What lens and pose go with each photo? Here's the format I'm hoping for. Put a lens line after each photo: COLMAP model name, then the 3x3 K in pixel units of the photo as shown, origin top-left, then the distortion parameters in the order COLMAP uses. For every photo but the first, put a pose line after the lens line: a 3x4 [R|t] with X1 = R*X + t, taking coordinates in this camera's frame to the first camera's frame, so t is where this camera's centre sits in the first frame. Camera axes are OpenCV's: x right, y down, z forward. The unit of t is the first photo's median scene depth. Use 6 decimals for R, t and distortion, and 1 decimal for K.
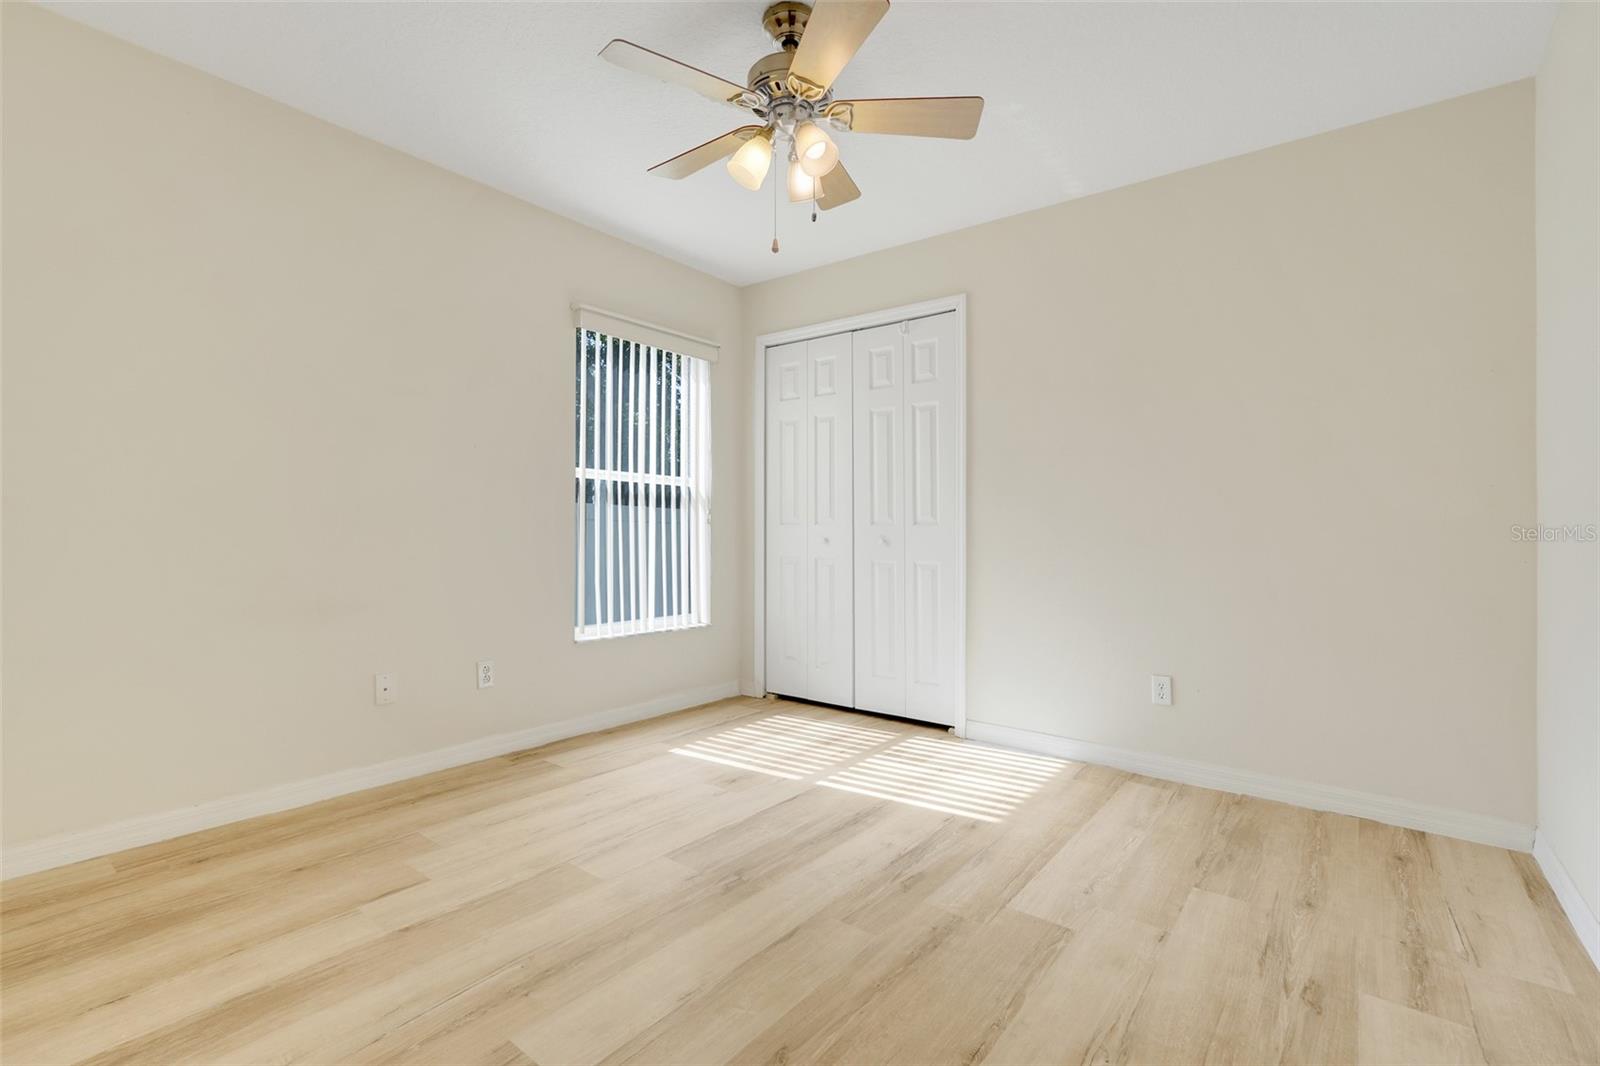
lens RADIAL K [[740.8, 0, 818.7], [0, 740.8, 532.1], [0, 0, 1]] dist [-0.010314, 0.000126]
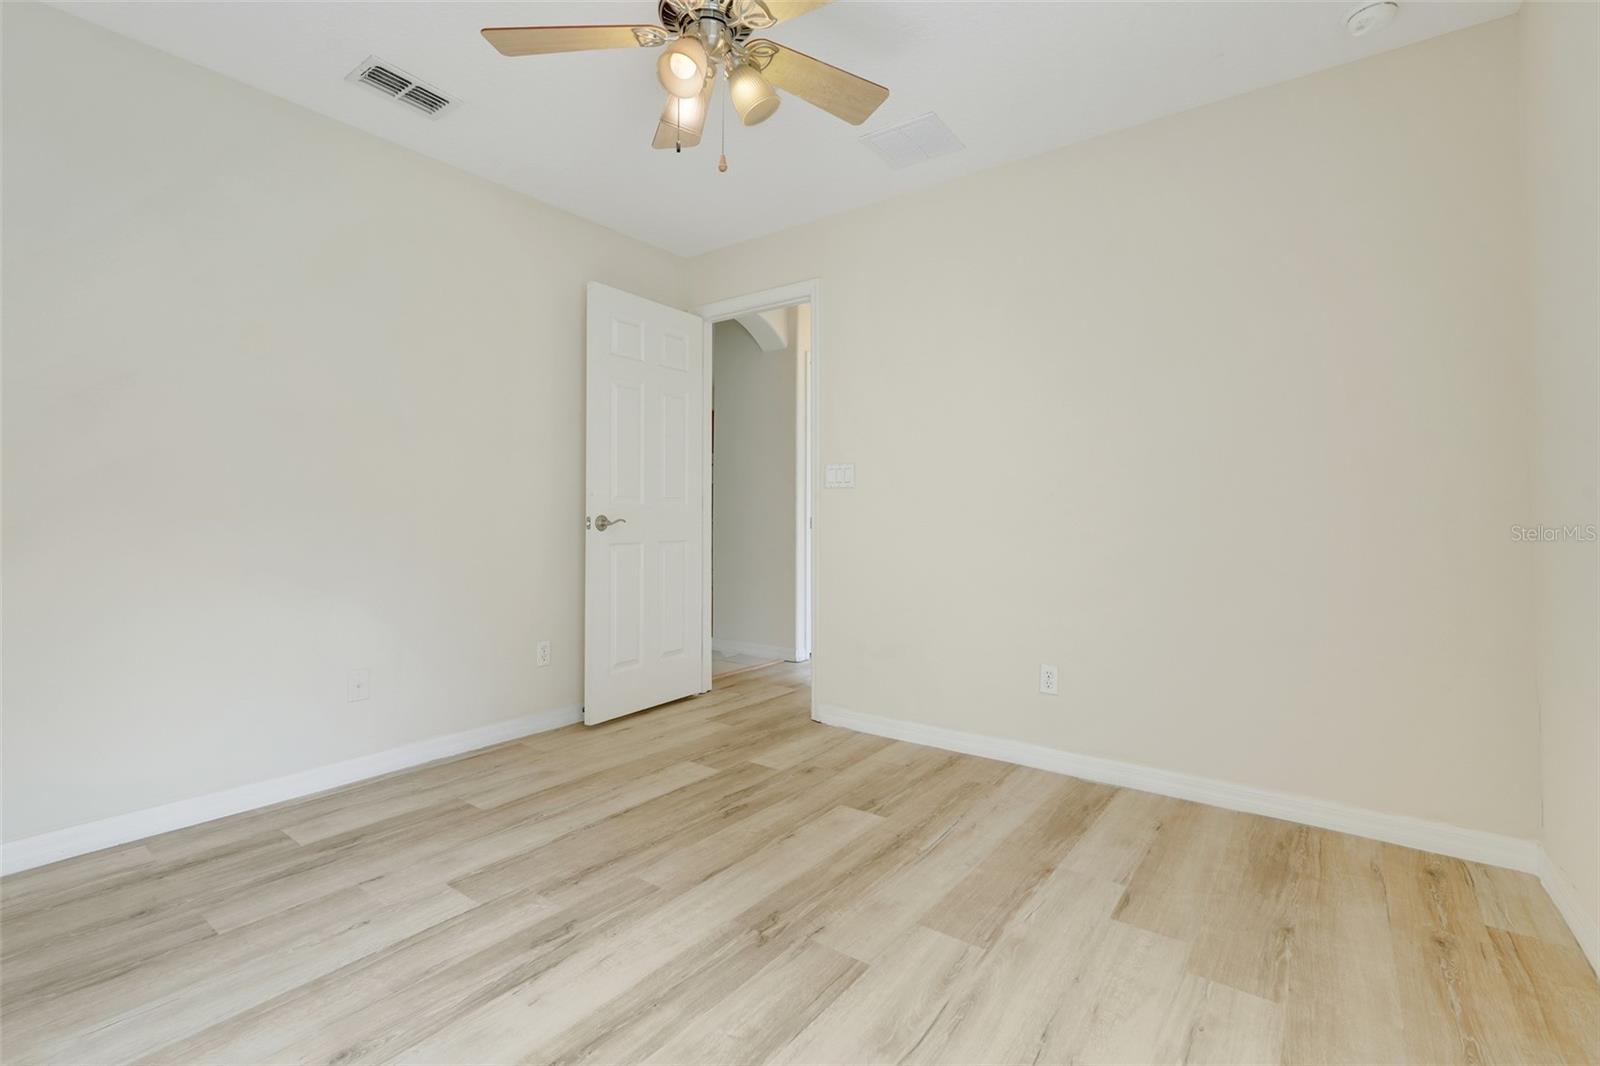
lens RADIAL K [[705.4, 0, 798.7], [0, 705.4, 530.7], [0, 0, 1]] dist [-0.005358, 0.000581]
pose [[-0.999871, -0.015639, 0.003638, -0.154459], [-0.015557, 0.999643, 0.021736, -0.003901], [-0.003976, 0.021677, -0.999757, 1.900526]]
